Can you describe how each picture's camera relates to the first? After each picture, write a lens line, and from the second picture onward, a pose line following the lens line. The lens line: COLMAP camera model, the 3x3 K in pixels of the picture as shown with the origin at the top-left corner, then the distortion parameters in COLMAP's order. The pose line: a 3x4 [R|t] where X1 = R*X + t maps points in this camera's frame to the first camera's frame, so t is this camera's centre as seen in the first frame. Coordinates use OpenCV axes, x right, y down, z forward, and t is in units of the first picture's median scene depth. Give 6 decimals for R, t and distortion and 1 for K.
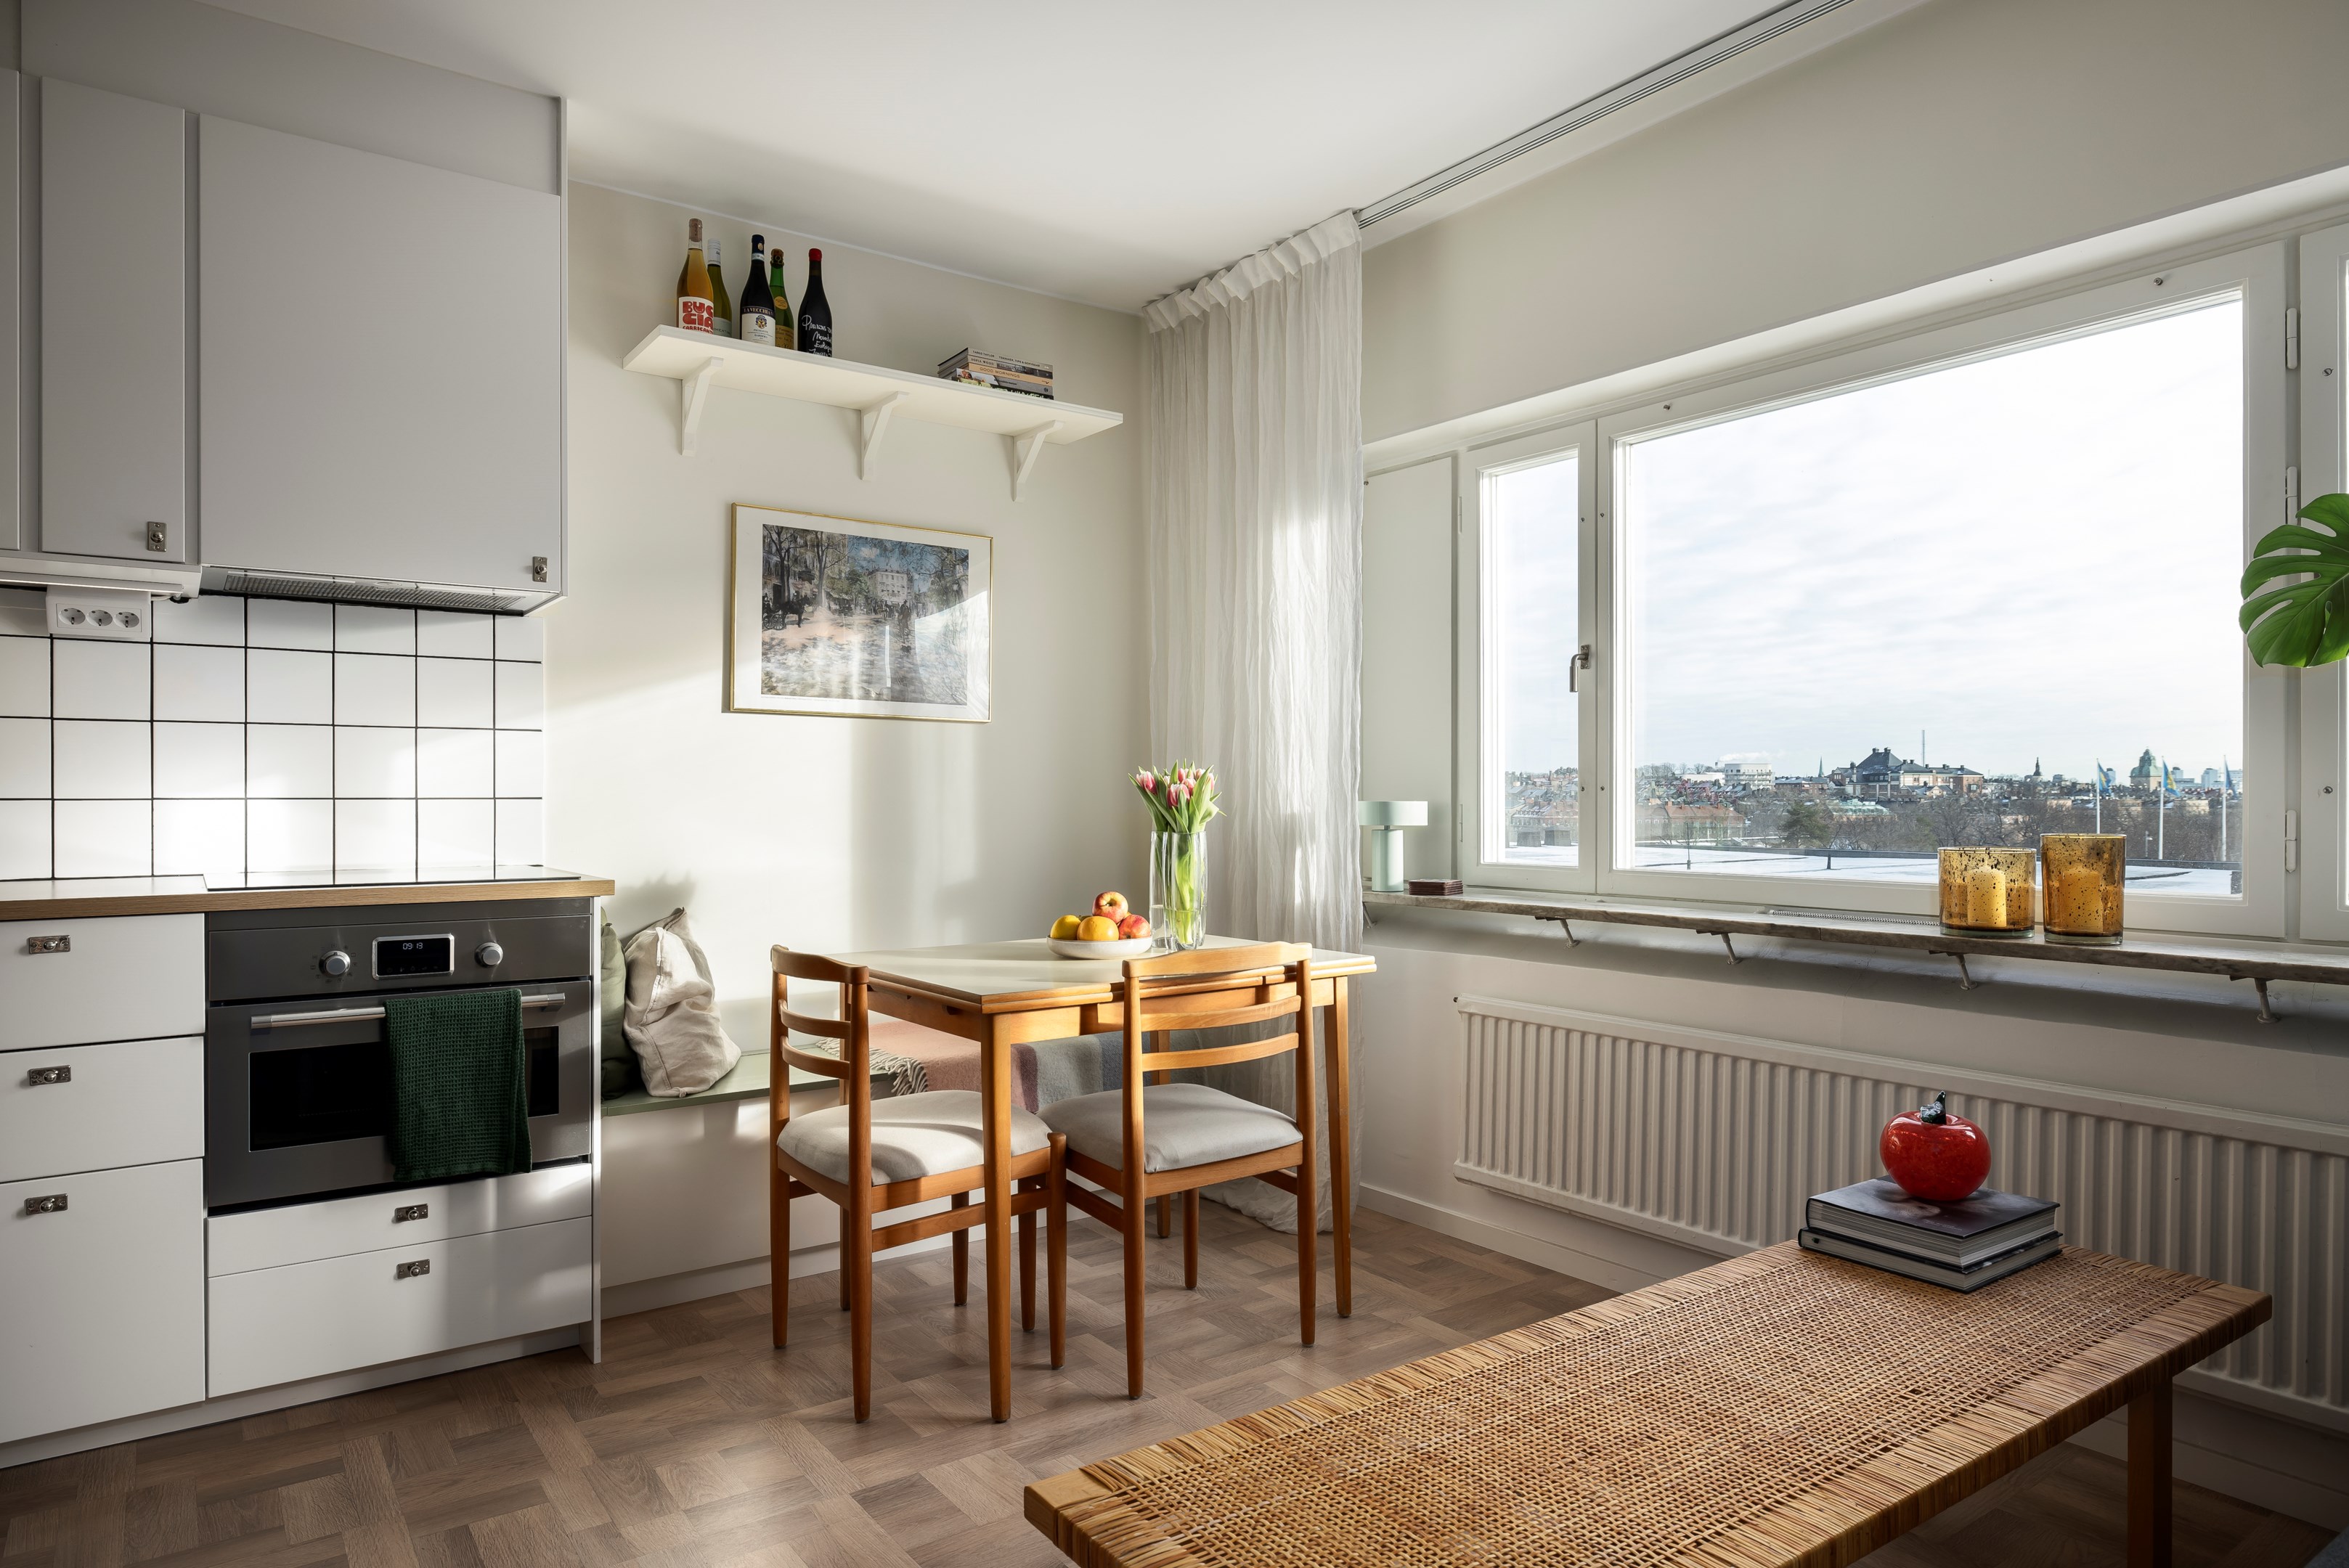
lens RADIAL K [[1403.6, 0, 1170.0], [0, 1403.6, 791.8], [0, 0, 1]] dist [-0.003152, 0.000300]
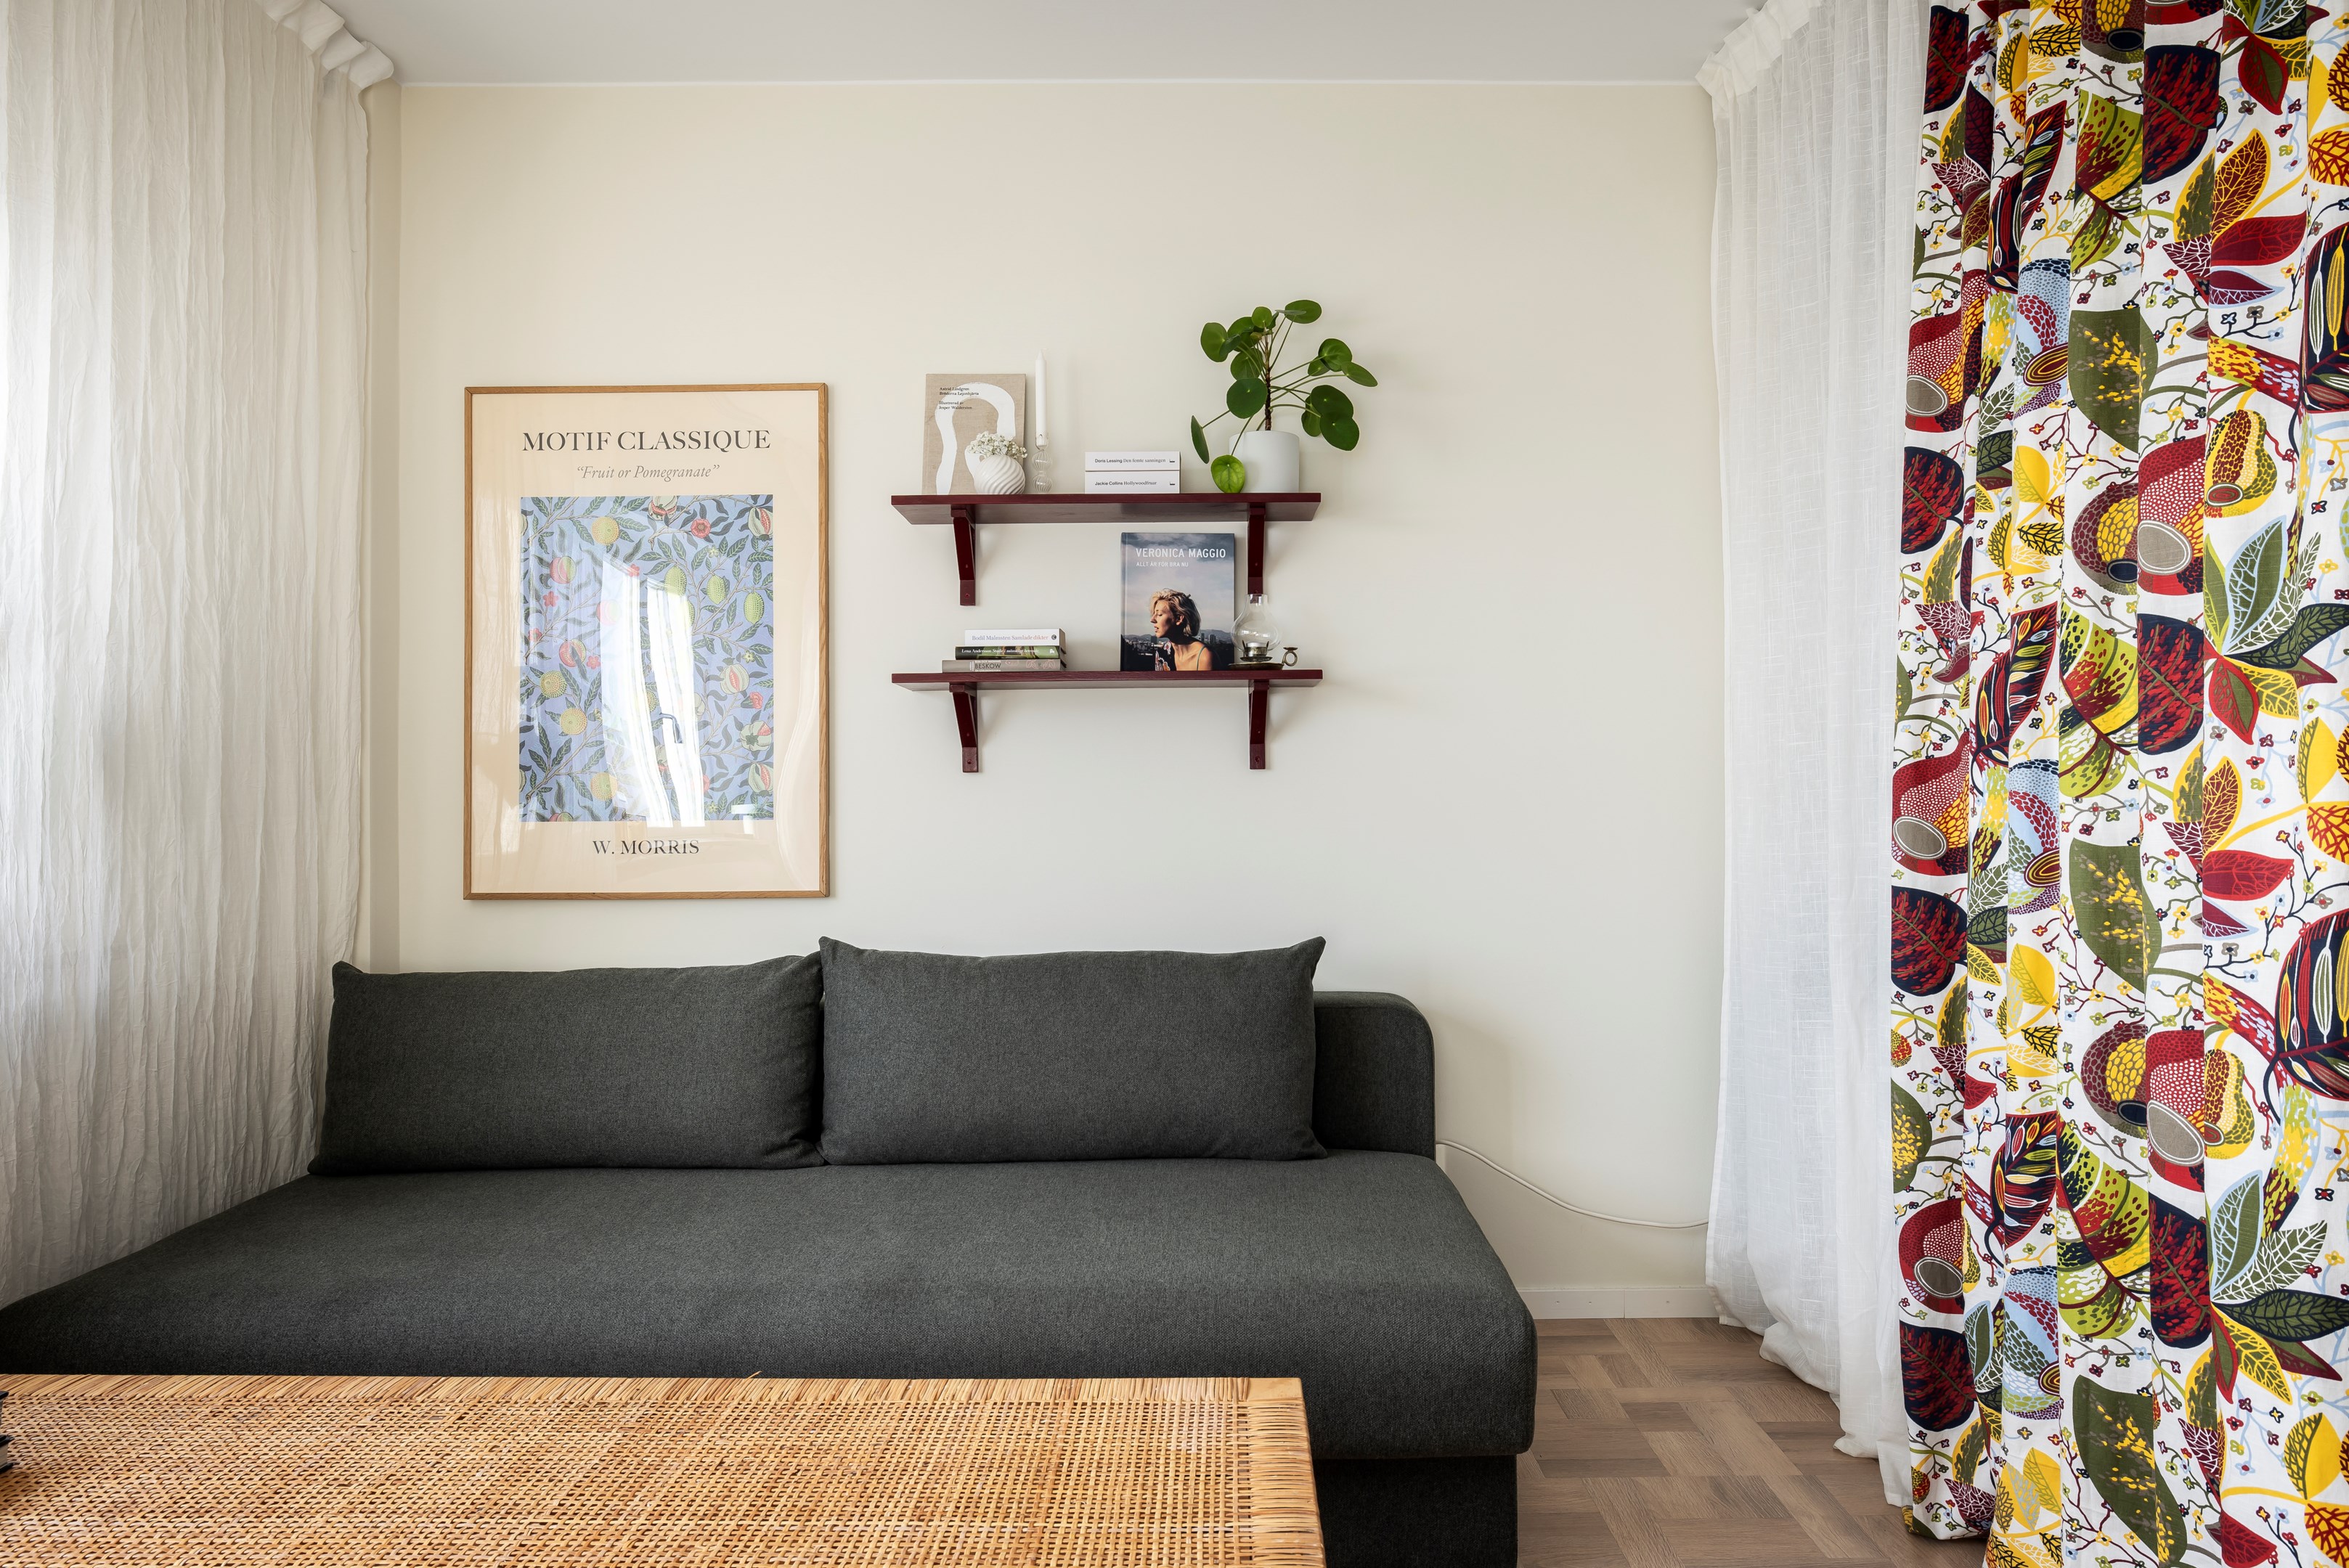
lens RADIAL K [[1456.7, 0, 1180.6], [0, 1456.7, 758.5], [0, 0, 1]] dist [-0.003187, -0.001045]
pose [[-0.806271, 0.020833, 0.591179, -0.220188], [0.008374, 0.999681, -0.023808, 0.005493], [-0.591486, -0.014245, -0.806189, 0.717318]]
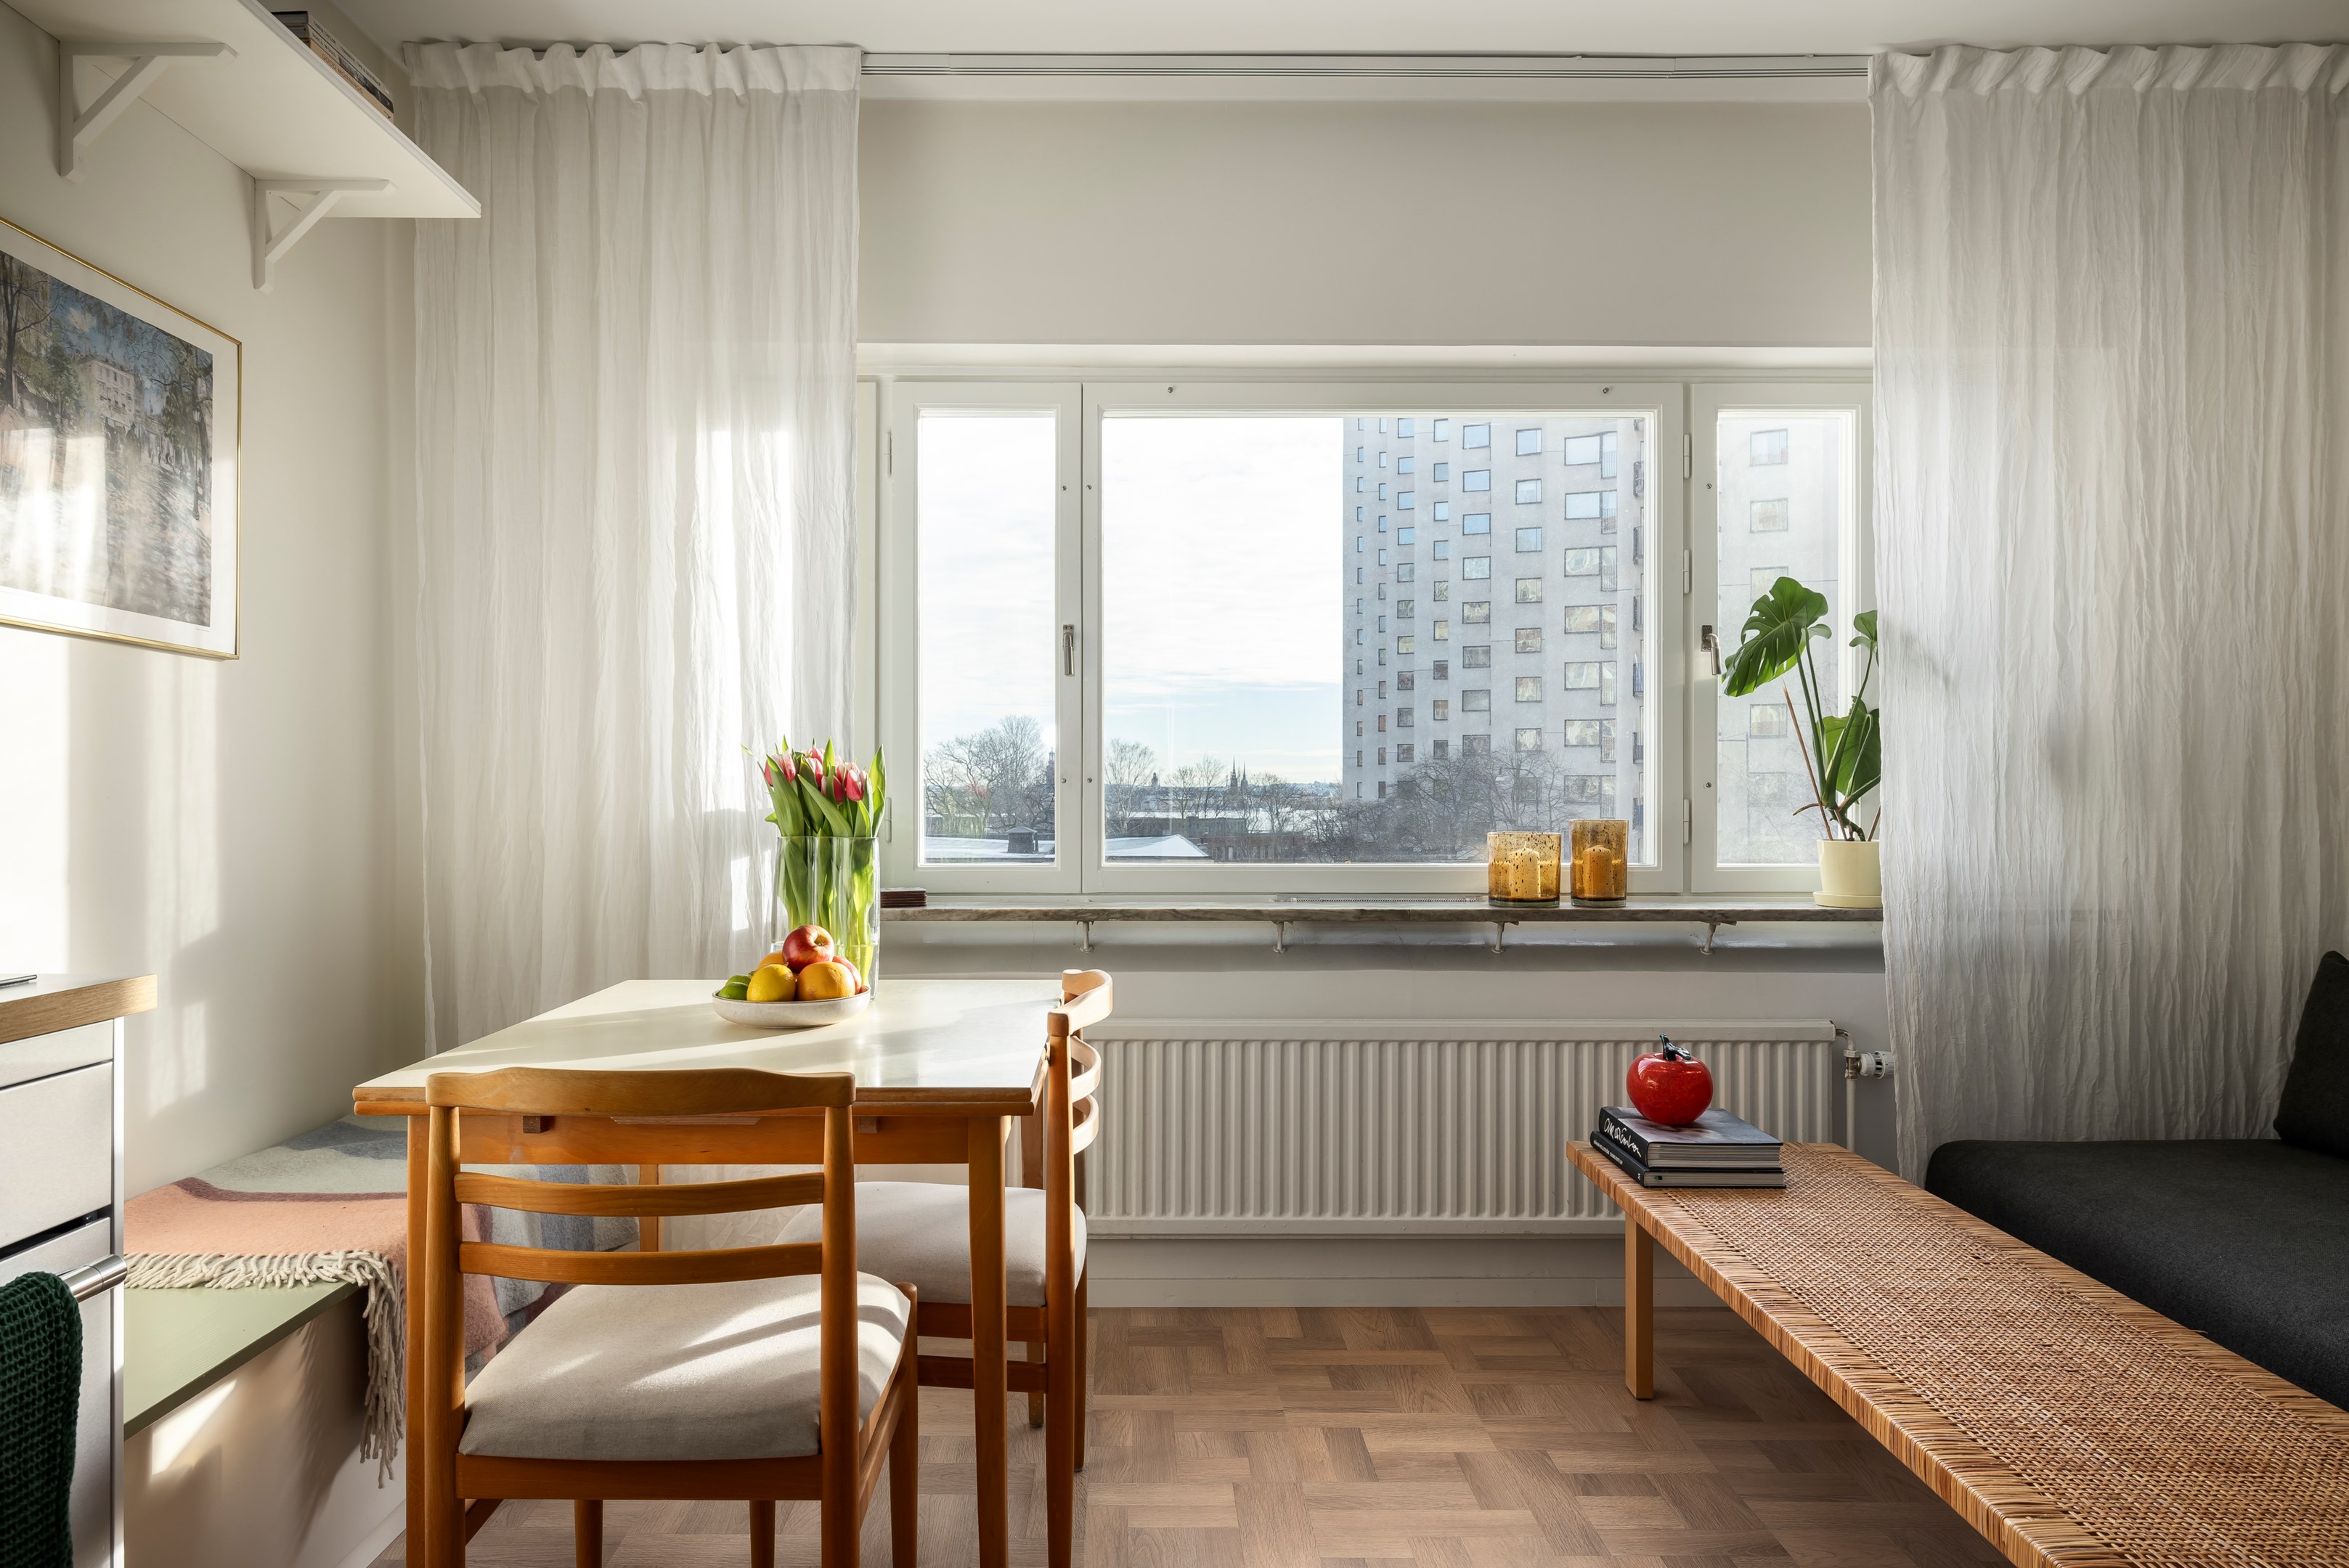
lens RADIAL K [[1496.6, 0, 1122.2], [0, 1496.6, 791.5], [0, 0, 1]] dist [-0.003239, 0.000061]
pose [[0.588969, 0.001129, 0.808155, -0.486021], [-0.003931, 0.999991, 0.001468, 0.003661], [-0.808146, -0.004042, 0.588968, 0.396945]]
